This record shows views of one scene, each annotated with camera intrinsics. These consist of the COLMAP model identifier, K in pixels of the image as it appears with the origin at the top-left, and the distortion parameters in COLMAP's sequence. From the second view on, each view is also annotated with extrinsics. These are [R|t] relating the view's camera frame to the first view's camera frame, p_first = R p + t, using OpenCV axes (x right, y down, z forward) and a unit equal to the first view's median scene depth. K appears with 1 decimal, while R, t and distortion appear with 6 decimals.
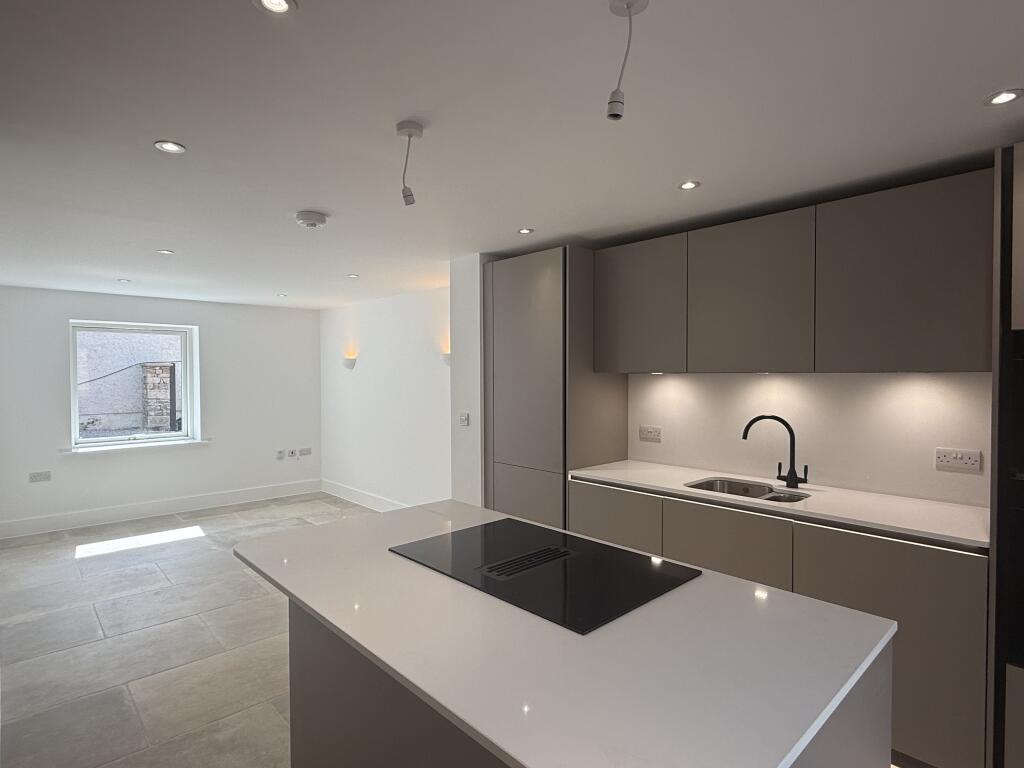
lens RADIAL K [[554.7, 0, 512.0], [0, 554.7, 384.0], [0, 0, 1]] dist [-0.001327, 0.000127]
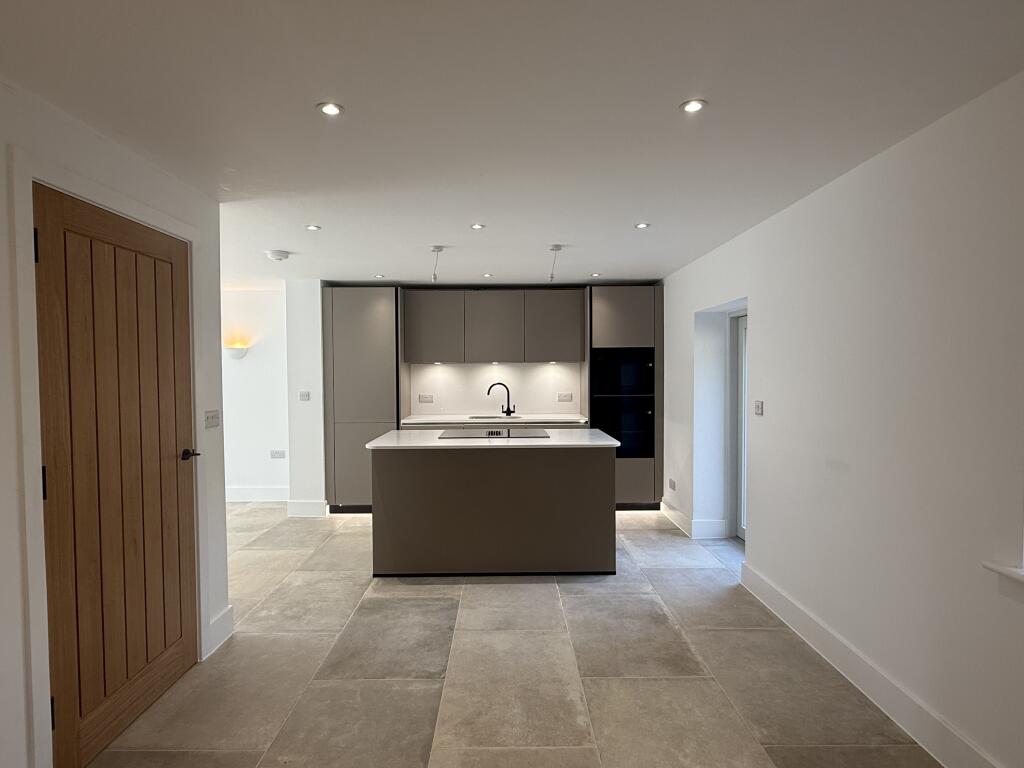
lens RADIAL K [[554.7, 0, 512.0], [0, 554.7, 384.0], [0, 0, 1]] dist [-0.001327, 0.000127]
pose [[0.674813, -0.020401, 0.737707, -0.942152], [0.020781, 0.999747, 0.008638, 0.040431], [-0.737696, 0.009502, 0.675066, -0.404399]]
